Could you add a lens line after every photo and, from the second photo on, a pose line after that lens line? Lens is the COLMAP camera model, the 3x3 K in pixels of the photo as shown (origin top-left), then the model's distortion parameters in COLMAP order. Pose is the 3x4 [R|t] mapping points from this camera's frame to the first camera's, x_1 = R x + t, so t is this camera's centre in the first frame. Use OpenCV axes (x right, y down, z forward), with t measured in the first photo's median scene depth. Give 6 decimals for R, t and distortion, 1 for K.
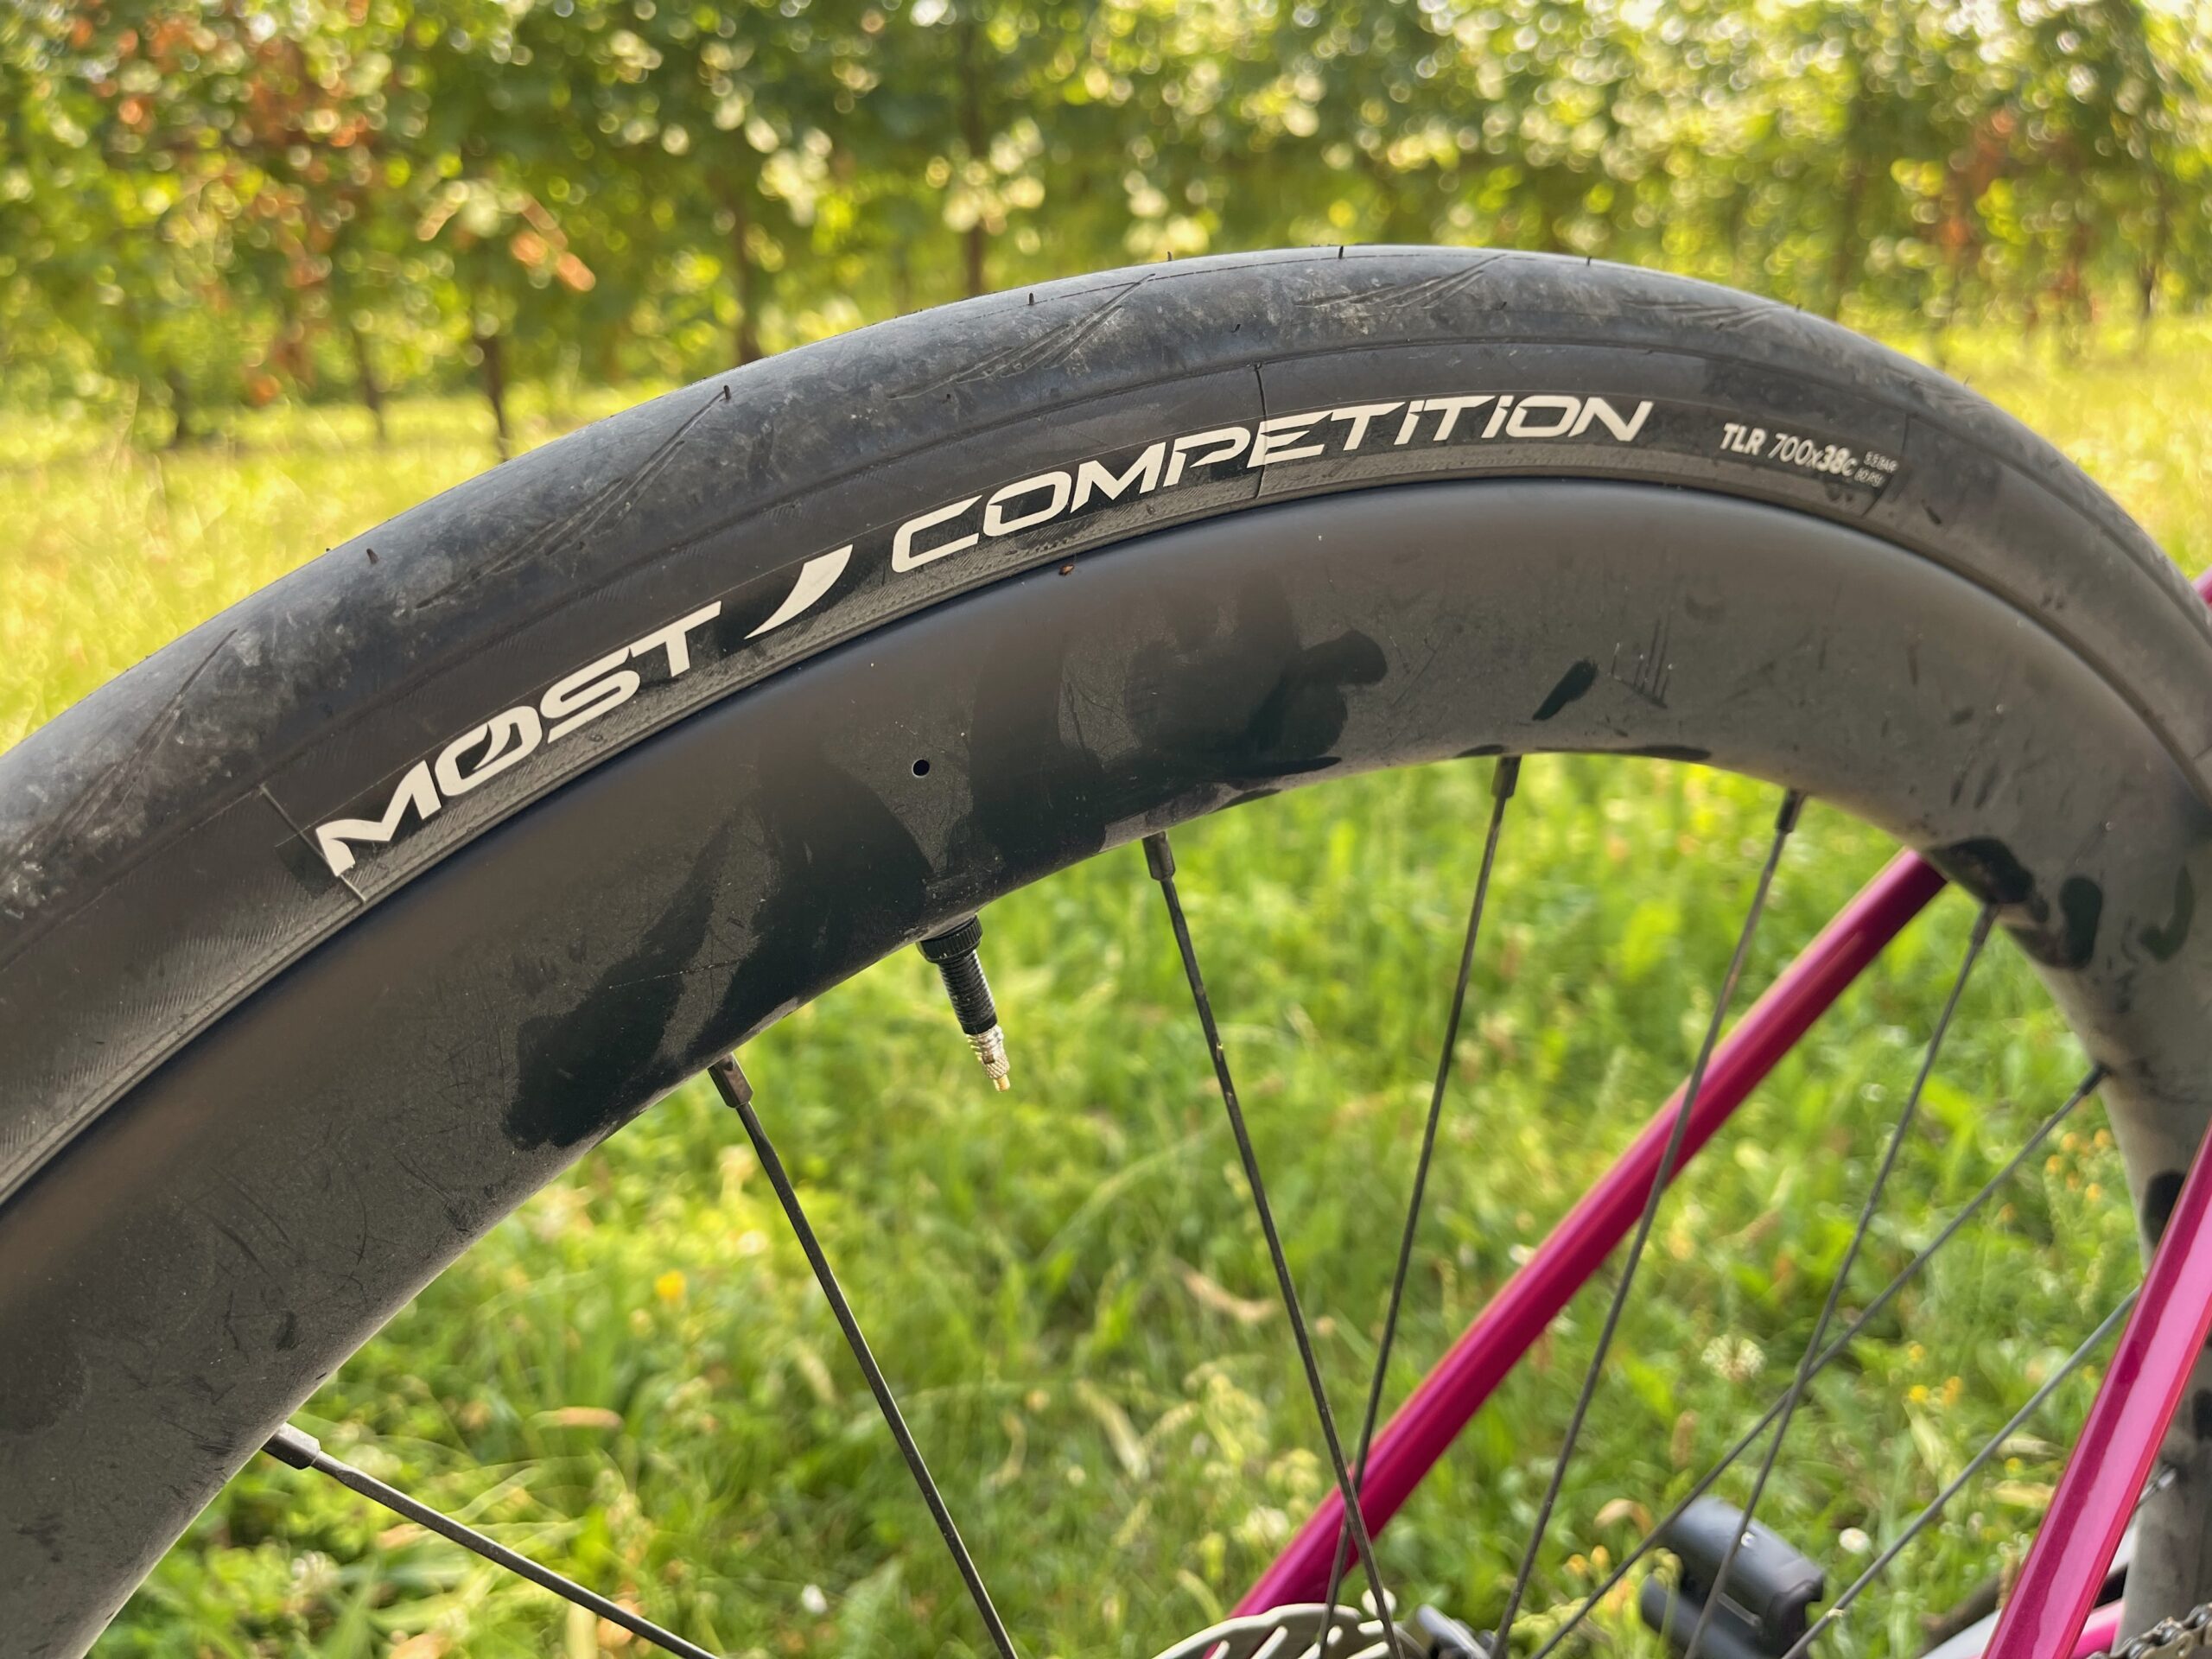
lens RADIAL K [[1729.4, 0, 1106.0], [0, 1729.4, 829.5], [0, 0, 1]] dist [0.039320, -0.077221]
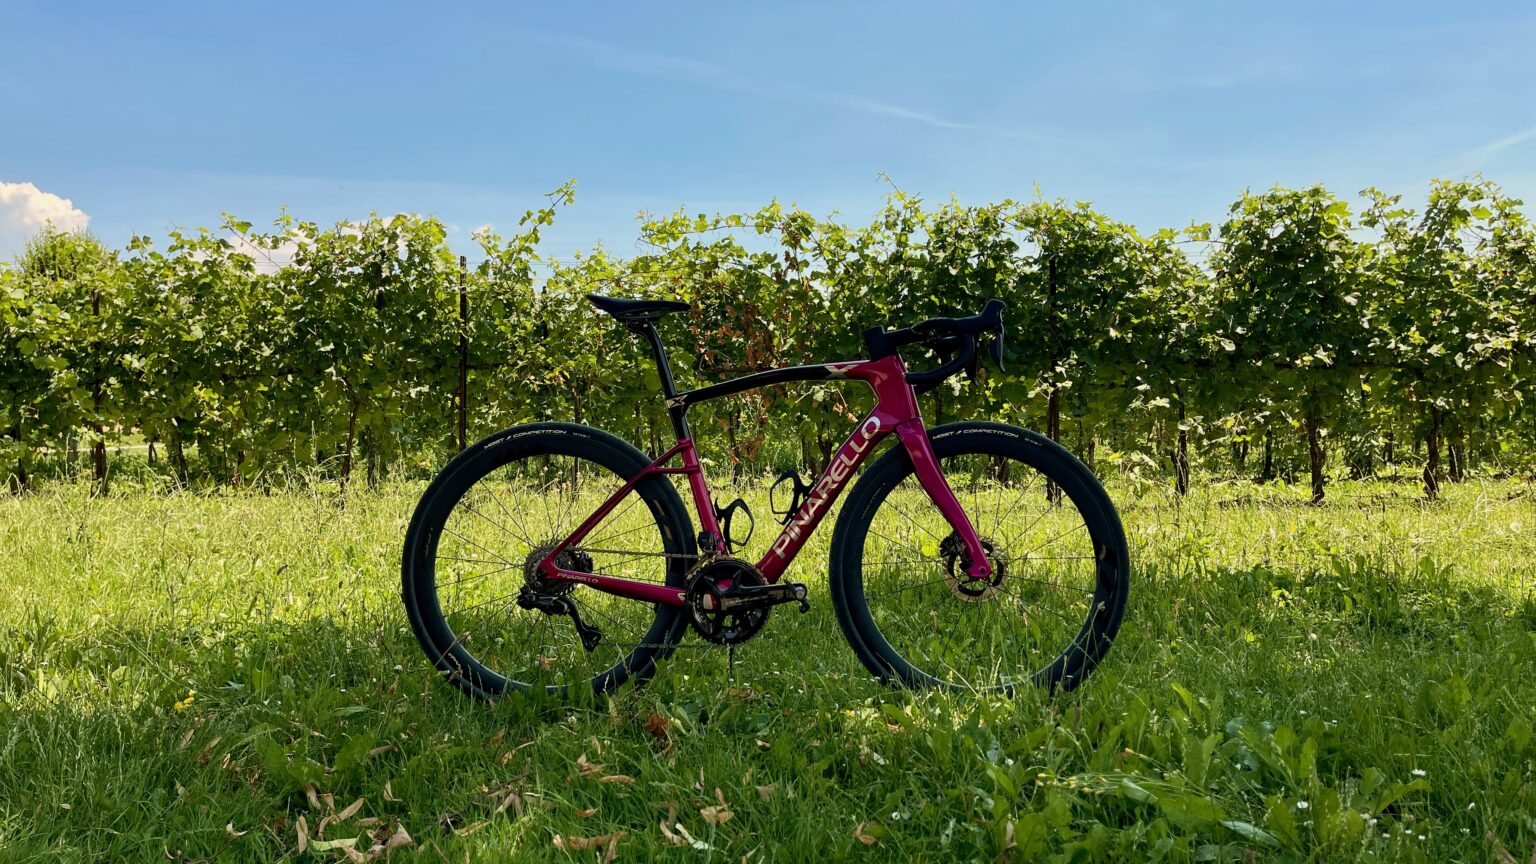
lens RADIAL K [[1180.1, 0, 768.0], [0, 1180.1, 432.0], [0, 0, 1]] dist [0.038679, -0.010003]
pose [[0.859073, 0.016205, -0.511597, 0.366265], [-0.164586, 0.955163, -0.246119, 0.104194], [0.484670, 0.295636, 0.823222, -0.344228]]
